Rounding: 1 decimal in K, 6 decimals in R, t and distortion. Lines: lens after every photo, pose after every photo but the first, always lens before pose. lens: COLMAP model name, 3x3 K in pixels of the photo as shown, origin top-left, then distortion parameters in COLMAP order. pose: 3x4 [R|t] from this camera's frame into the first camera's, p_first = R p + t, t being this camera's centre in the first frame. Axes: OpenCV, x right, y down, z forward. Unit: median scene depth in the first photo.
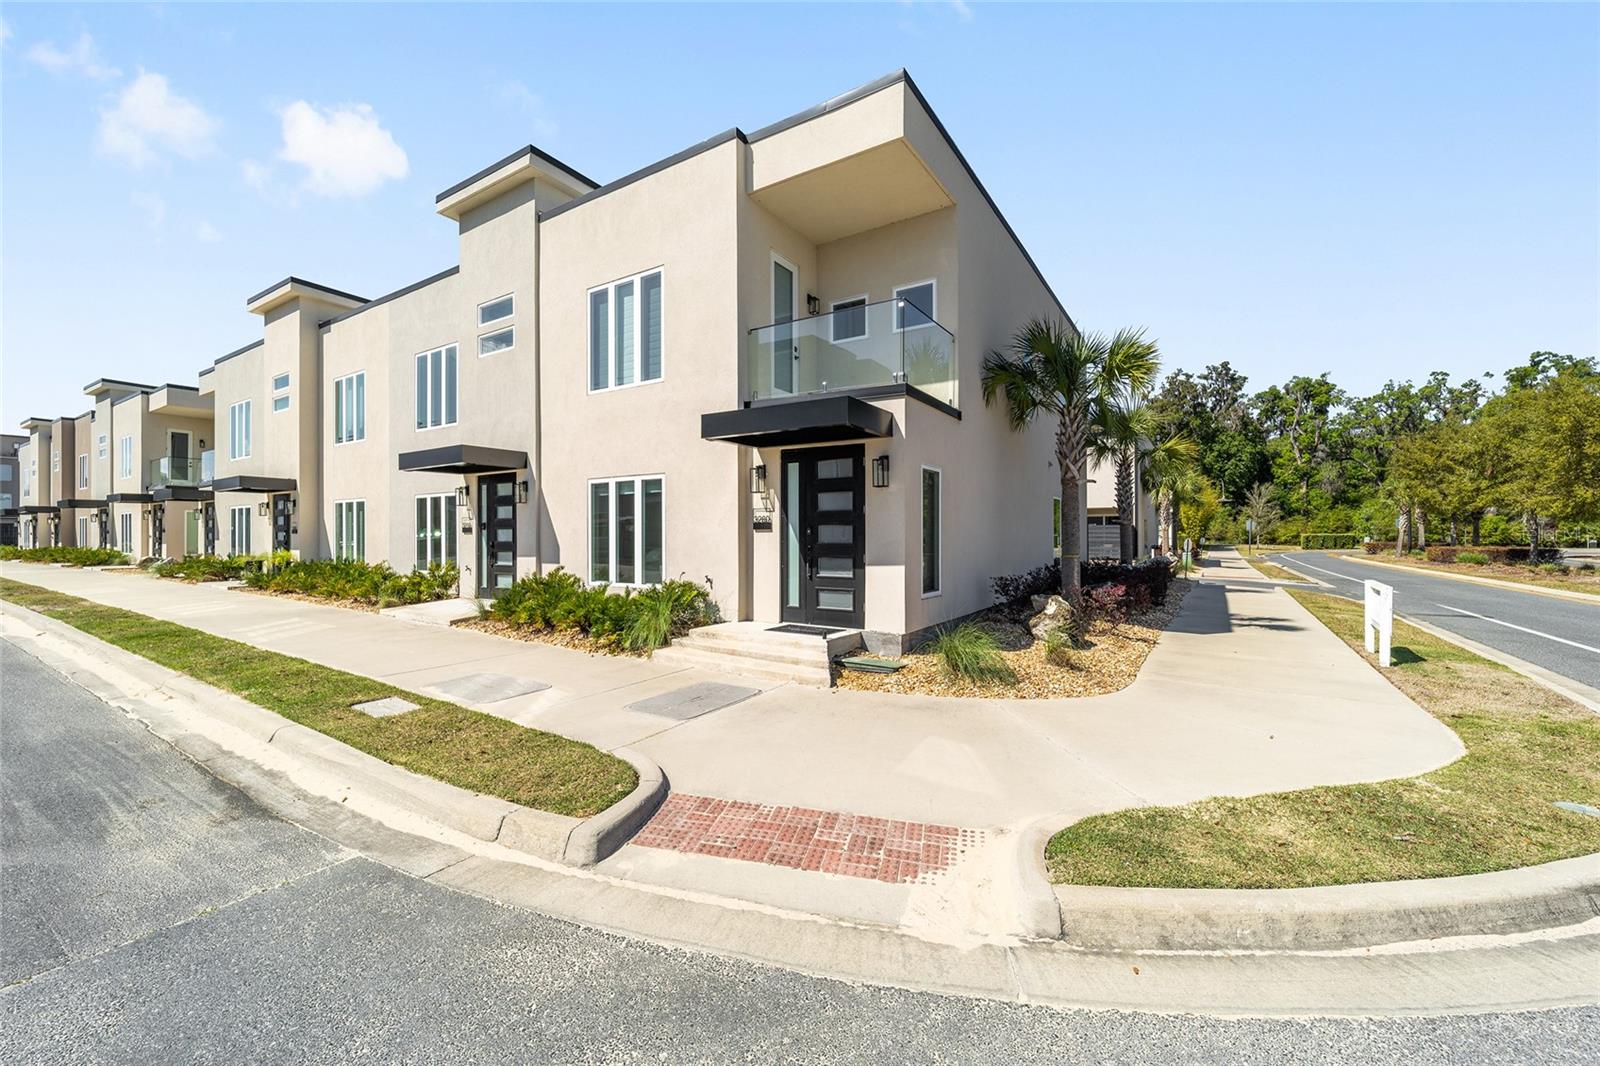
lens RADIAL K [[645.7, 0, 797.0], [0, 645.7, 534.2], [0, 0, 1]] dist [0.002294, -0.002312]
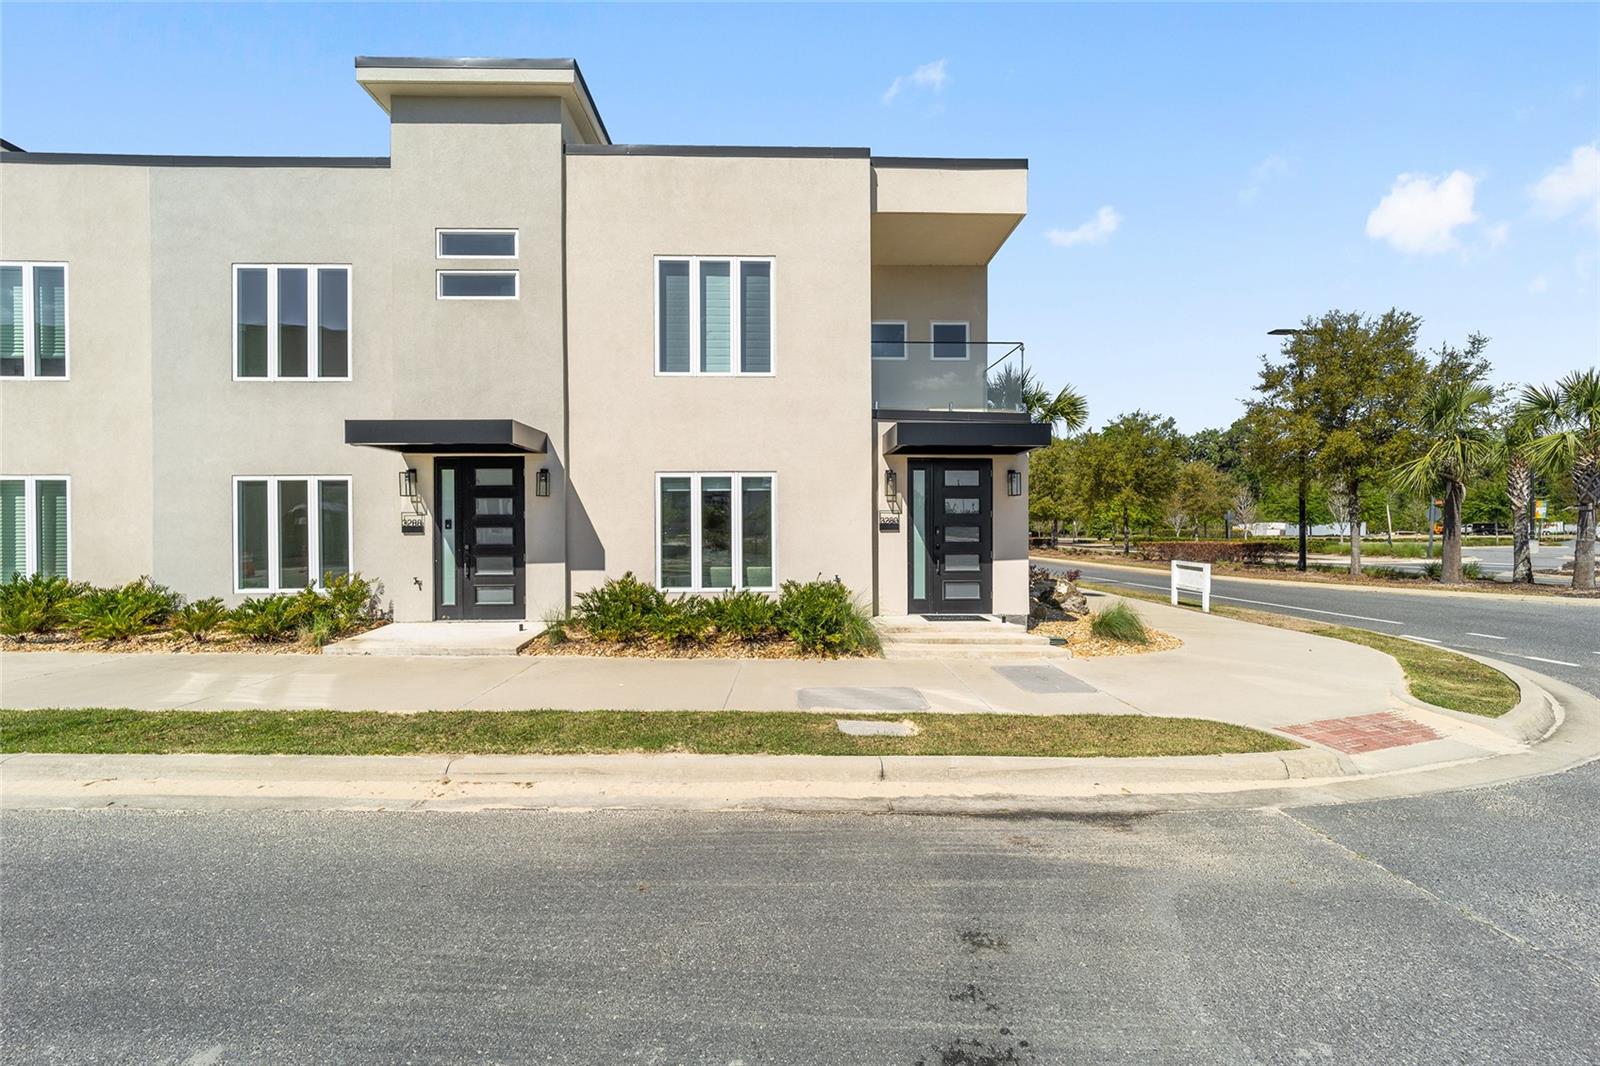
lens RADIAL K [[645.7, 0, 800.6], [0, 645.7, 534.1], [0, 0, 1]] dist [0.002294, -0.002312]
pose [[0.822586, -0.005446, 0.568615, -0.784233], [0.000365, 0.999959, 0.009050, -0.010158], [-0.568641, -0.007237, 0.822554, 0.193479]]
